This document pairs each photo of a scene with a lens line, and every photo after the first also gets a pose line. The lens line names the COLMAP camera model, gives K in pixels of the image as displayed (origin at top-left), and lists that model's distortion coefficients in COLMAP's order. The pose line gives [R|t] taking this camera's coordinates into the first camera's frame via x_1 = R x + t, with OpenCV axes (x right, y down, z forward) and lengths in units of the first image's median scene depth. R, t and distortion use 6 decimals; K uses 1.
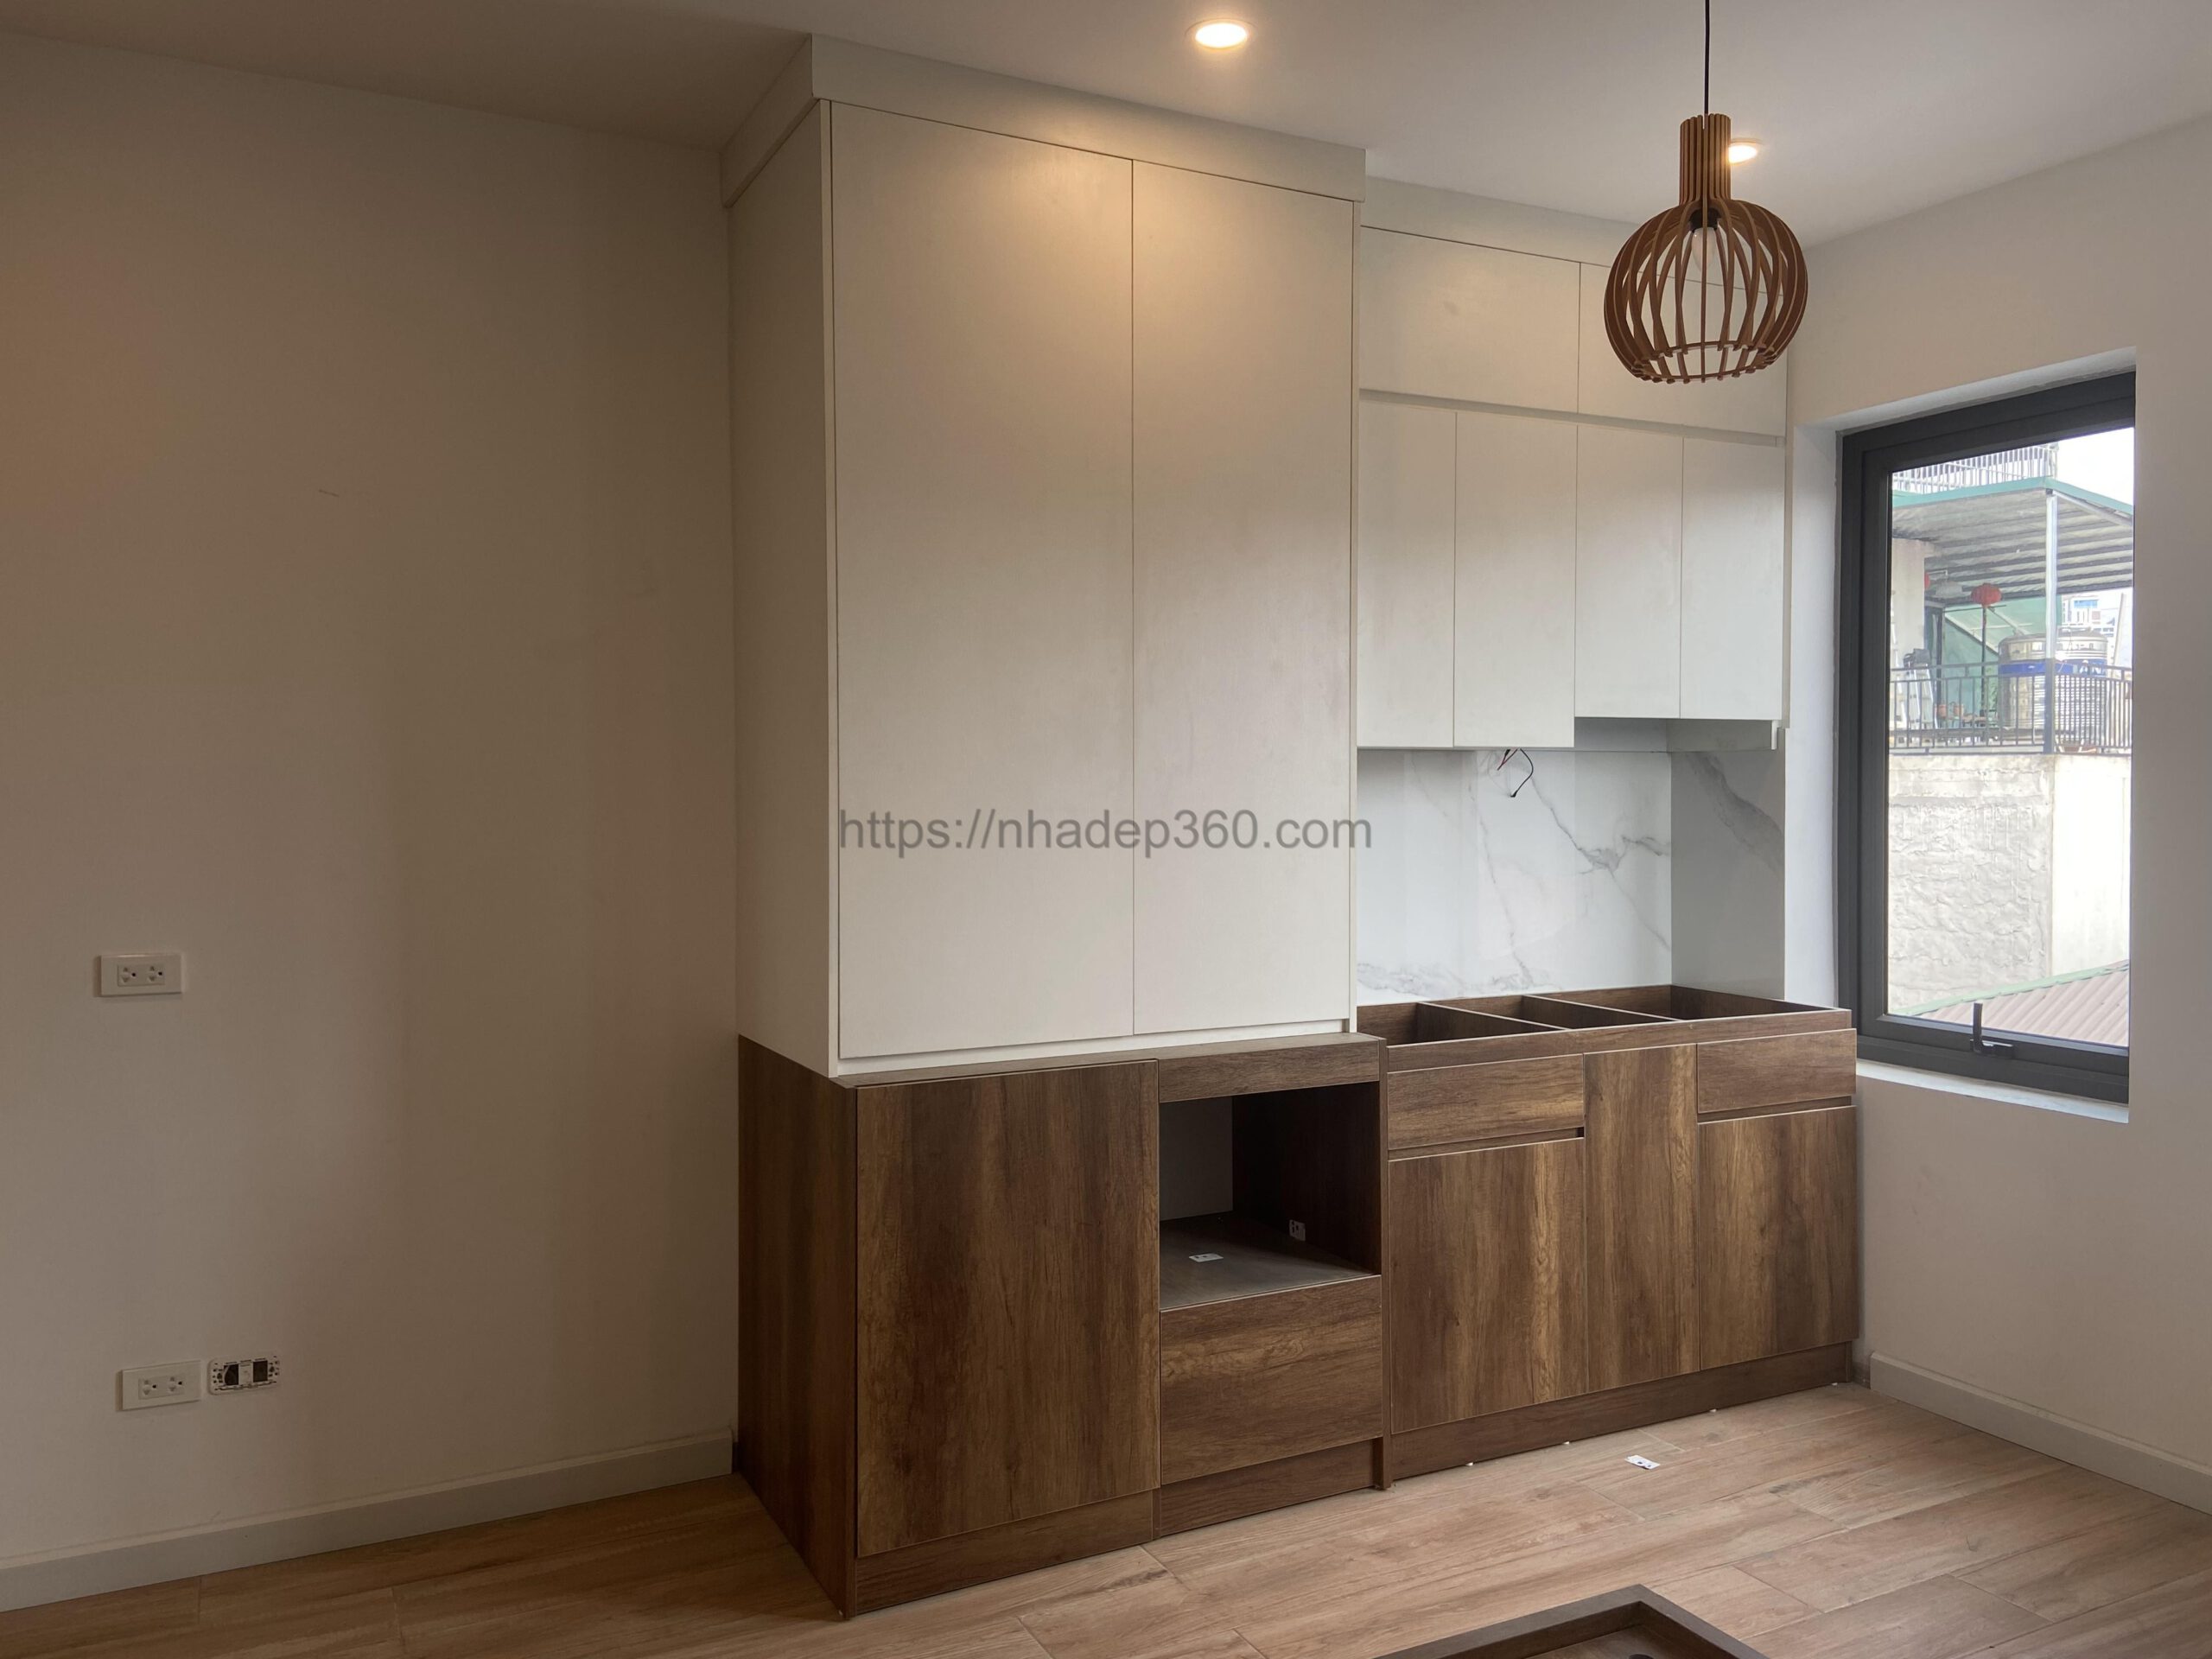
lens RADIAL K [[1677.3, 0, 1117.5], [0, 1677.3, 813.0], [0, 0, 1]] dist [0.138252, -0.184012]
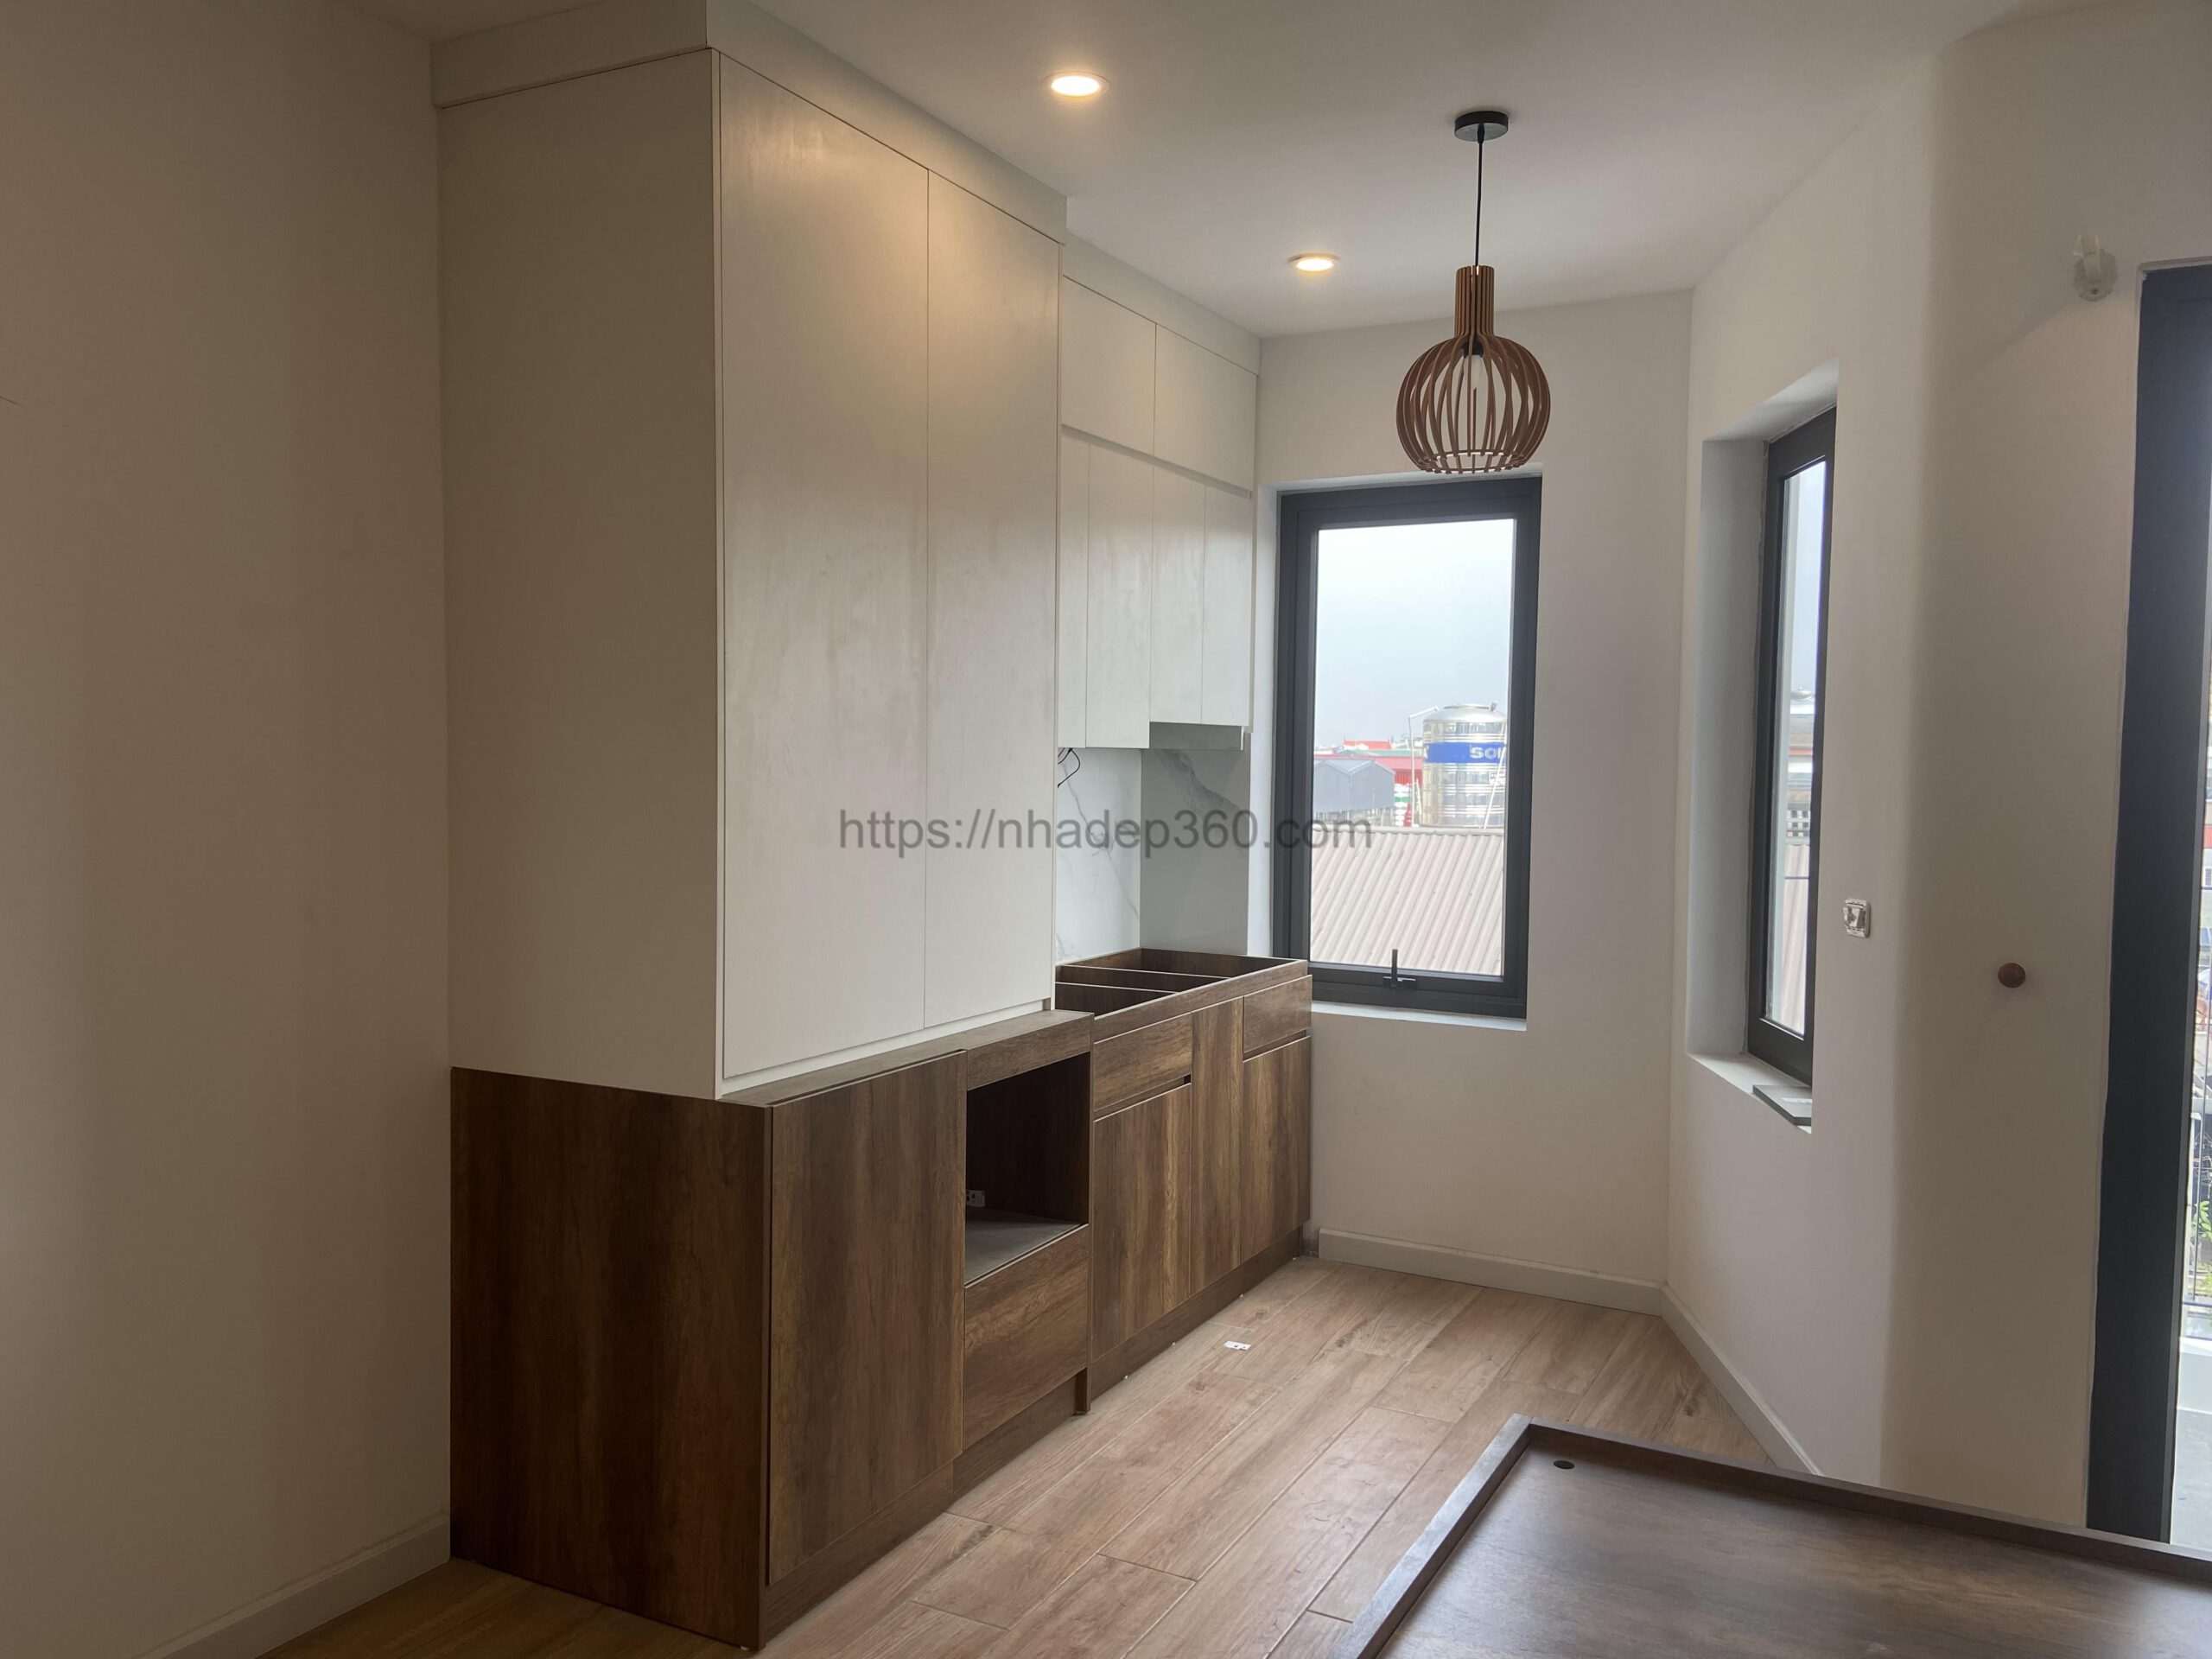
lens RADIAL K [[1675.2, 0, 1120.0], [0, 1675.2, 829.5], [0, 0, 1]] dist [0.126365, -0.157437]
pose [[0.816233, -0.013445, 0.577566, -0.459009], [-0.005716, 0.999492, 0.031345, -0.021778], [-0.577694, -0.028886, 0.815742, 0.089390]]
